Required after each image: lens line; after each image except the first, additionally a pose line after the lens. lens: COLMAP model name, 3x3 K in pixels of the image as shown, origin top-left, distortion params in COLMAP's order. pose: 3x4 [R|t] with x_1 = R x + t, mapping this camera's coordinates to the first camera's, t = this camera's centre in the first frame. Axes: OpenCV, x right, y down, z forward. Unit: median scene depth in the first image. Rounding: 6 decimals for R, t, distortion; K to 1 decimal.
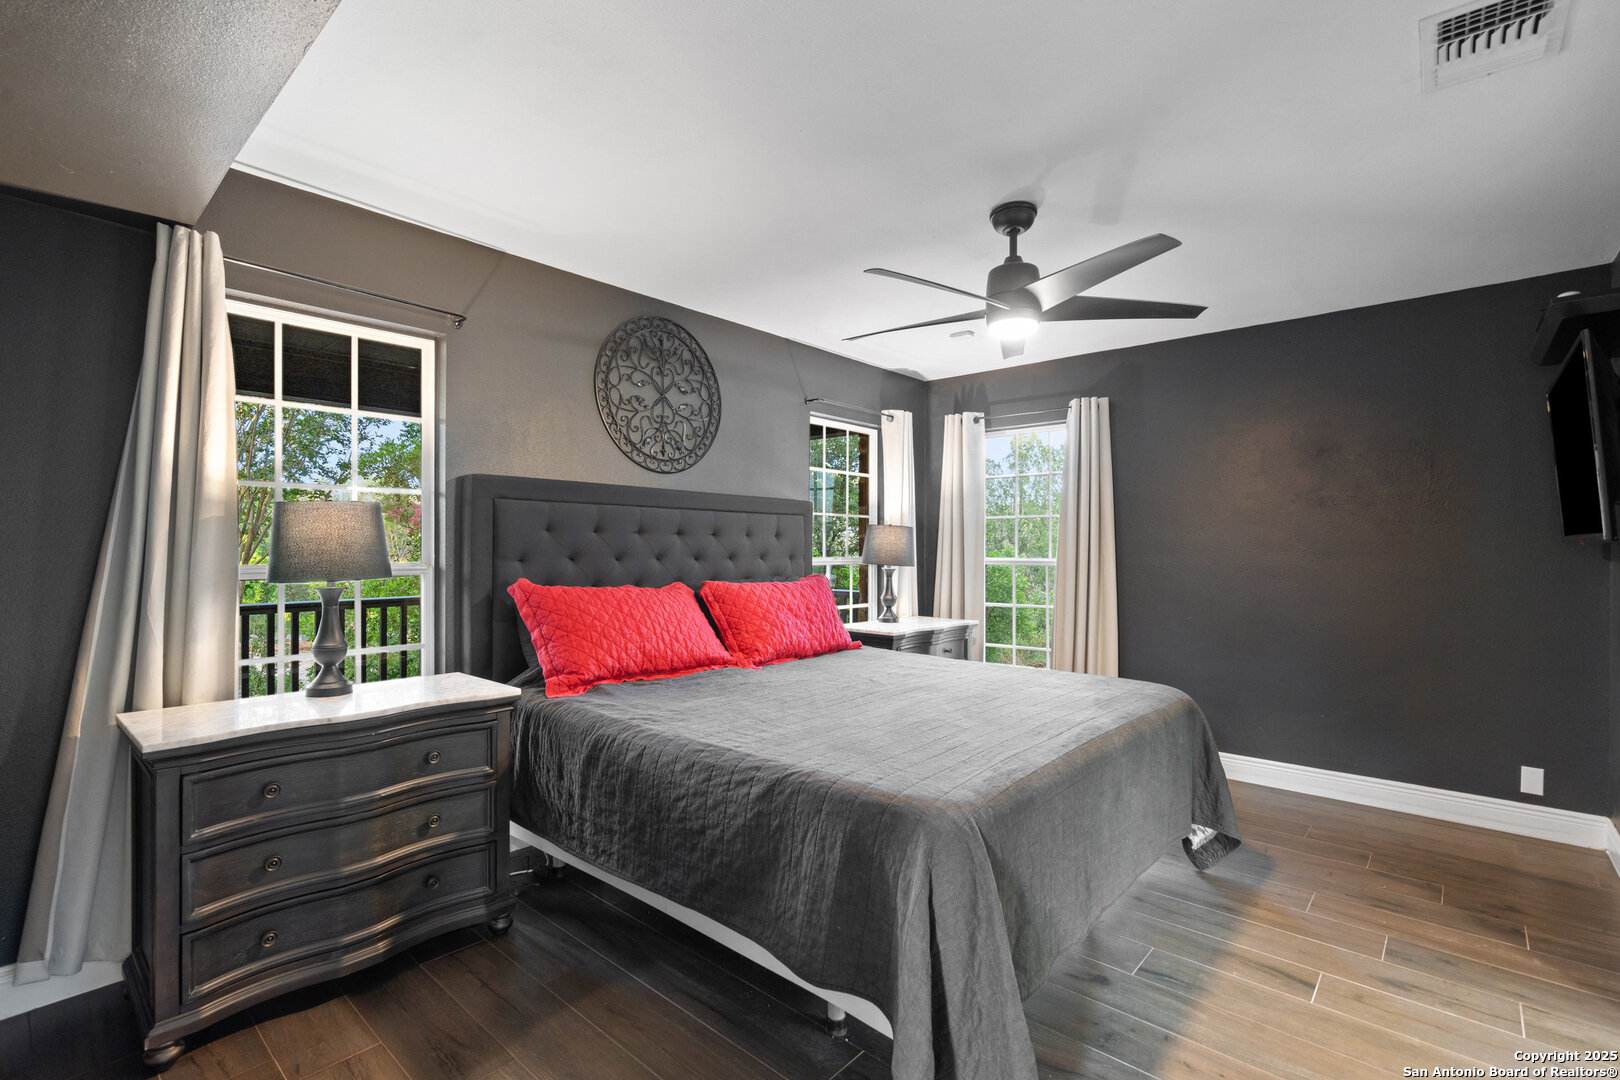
lens RADIAL K [[735.7, 0, 805.4], [0, 735.7, 539.2], [0, 0, 1]] dist [0.003192, 0.001084]
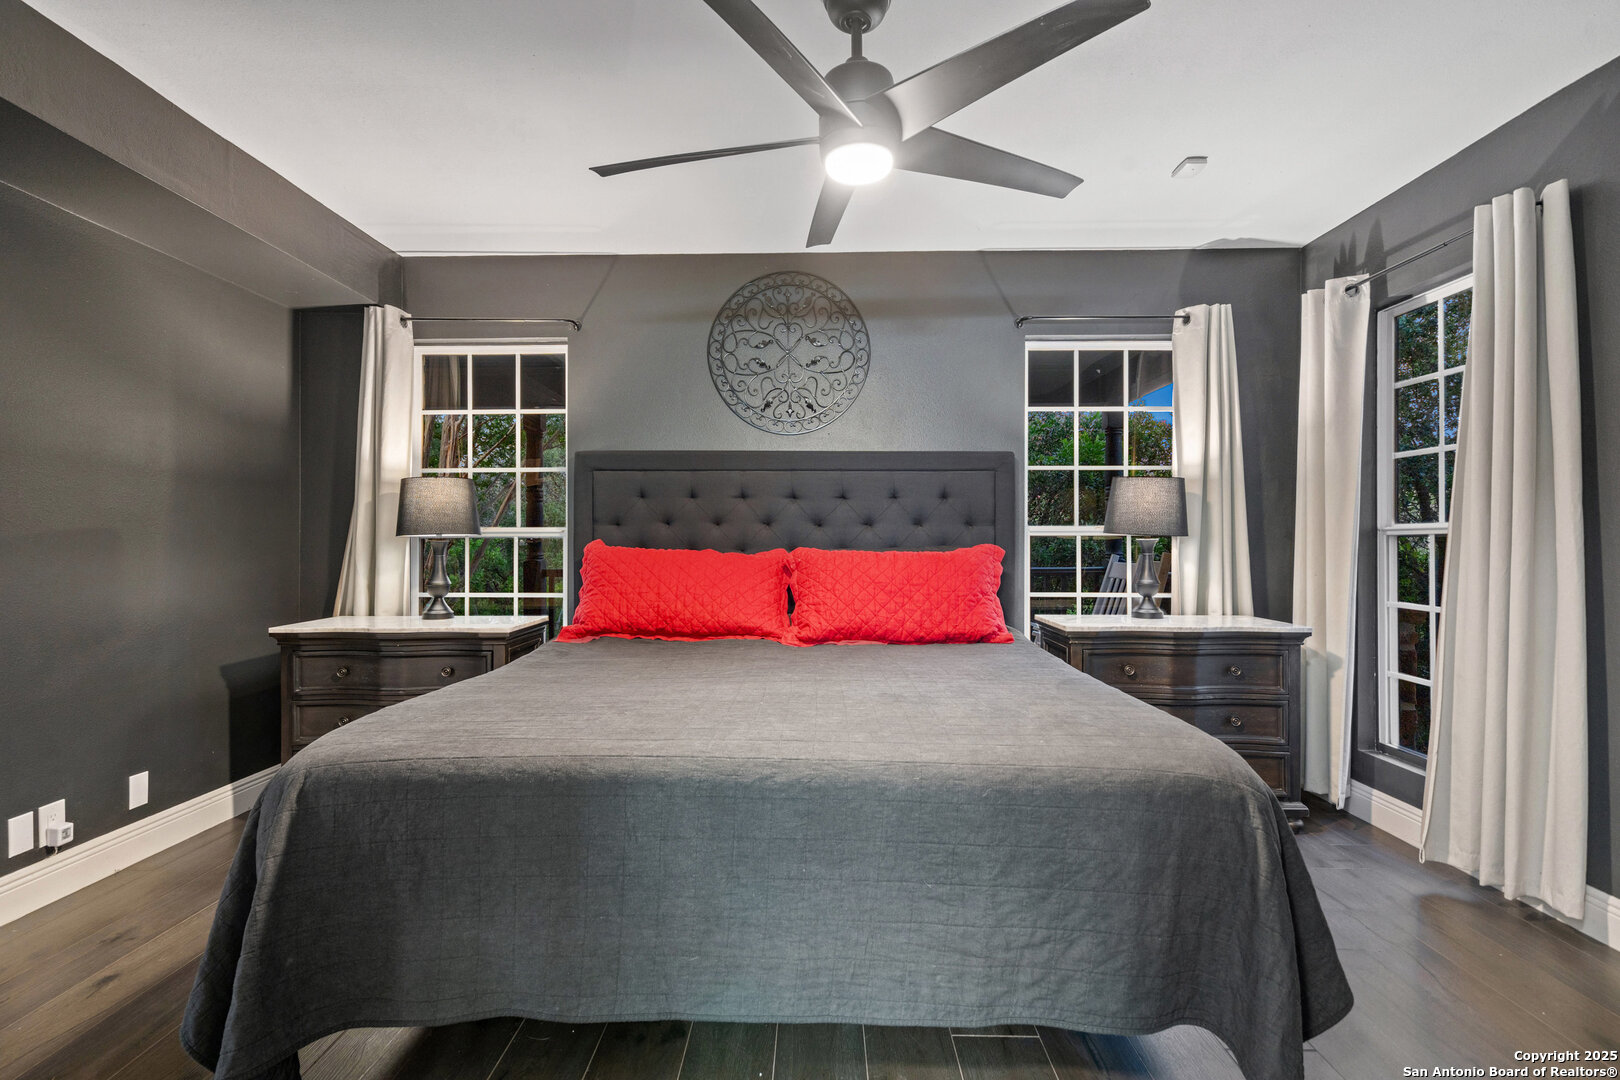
lens RADIAL K [[774.1, 0, 808.8], [0, 774.1, 543.1], [0, 0, 1]] dist [0.006971, 0.000609]
pose [[0.656363, 0.003626, -0.754436, 0.607775], [0.012292, 0.999804, 0.015500, 0.036713], [0.754345, -0.019447, 0.656190, 0.377105]]
